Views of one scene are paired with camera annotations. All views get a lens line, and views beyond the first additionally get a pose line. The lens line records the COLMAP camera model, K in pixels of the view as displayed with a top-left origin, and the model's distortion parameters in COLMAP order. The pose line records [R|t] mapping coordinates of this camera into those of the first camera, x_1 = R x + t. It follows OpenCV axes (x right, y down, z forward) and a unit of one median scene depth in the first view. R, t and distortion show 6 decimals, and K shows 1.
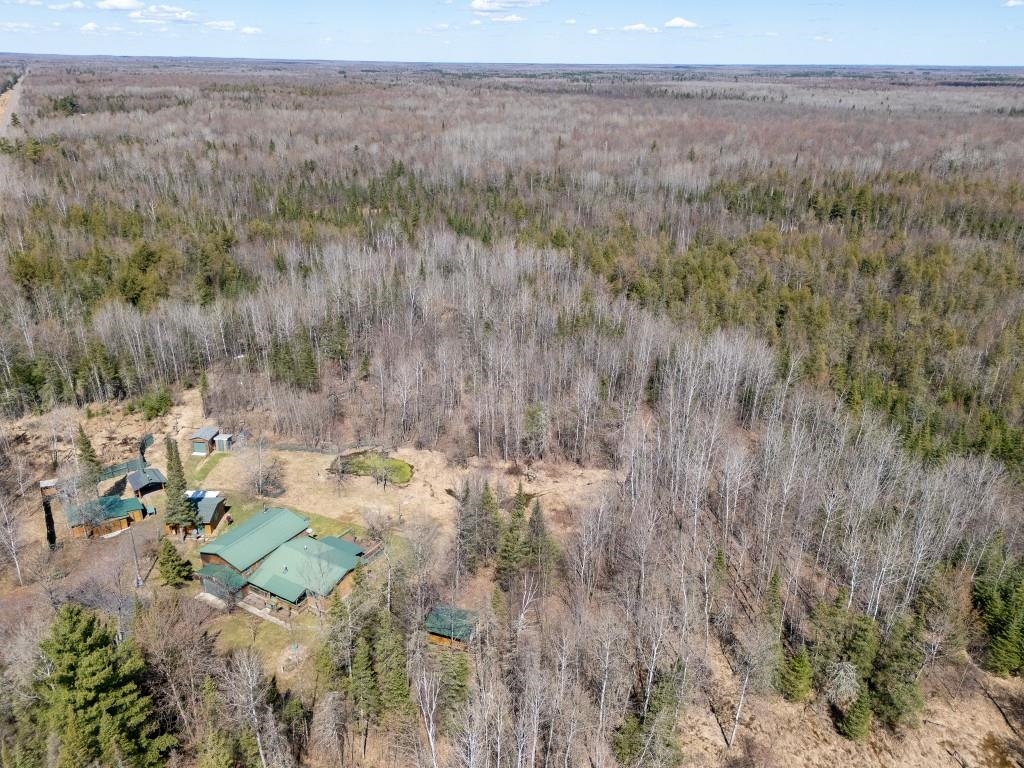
lens RADIAL K [[730.1, 0, 510.9], [0, 730.1, 376.9], [0, 0, 1]] dist [0.054855, -0.038278]
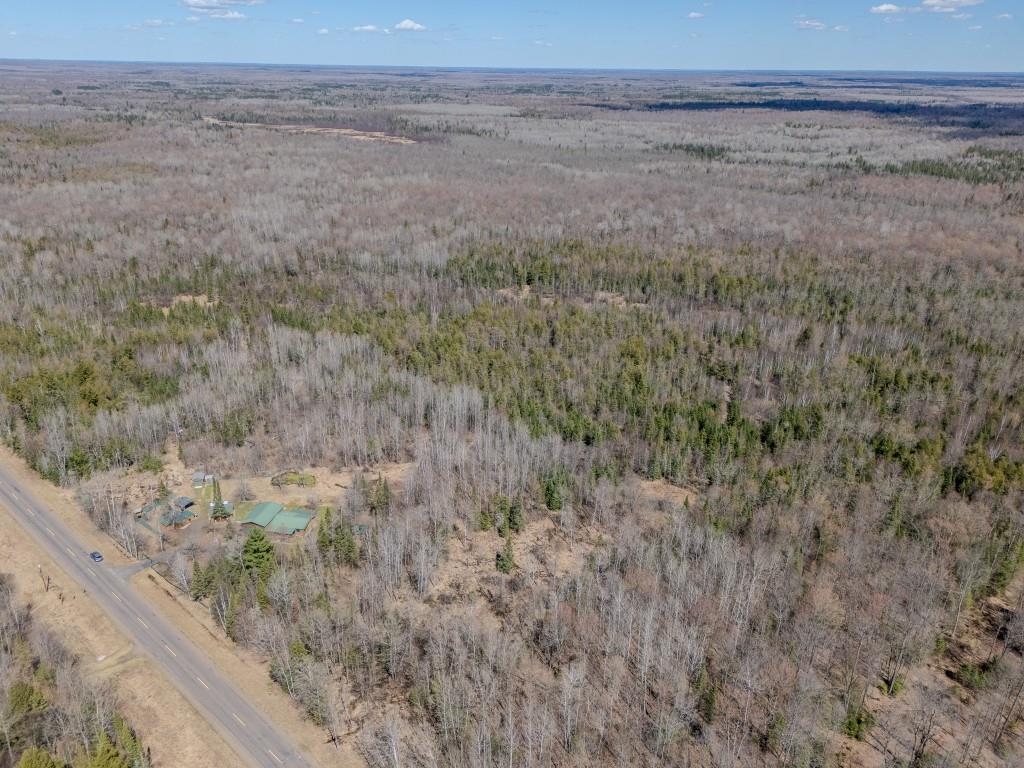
lens RADIAL K [[730.1, 0, 512.8], [0, 730.1, 385.2], [0, 0, 1]] dist [0.054855, -0.038278]
pose [[0.946212, -0.118329, 0.301134, -0.124571], [0.115228, 0.992941, 0.028104, -0.077061], [-0.302334, 0.008107, 0.953168, -0.701206]]
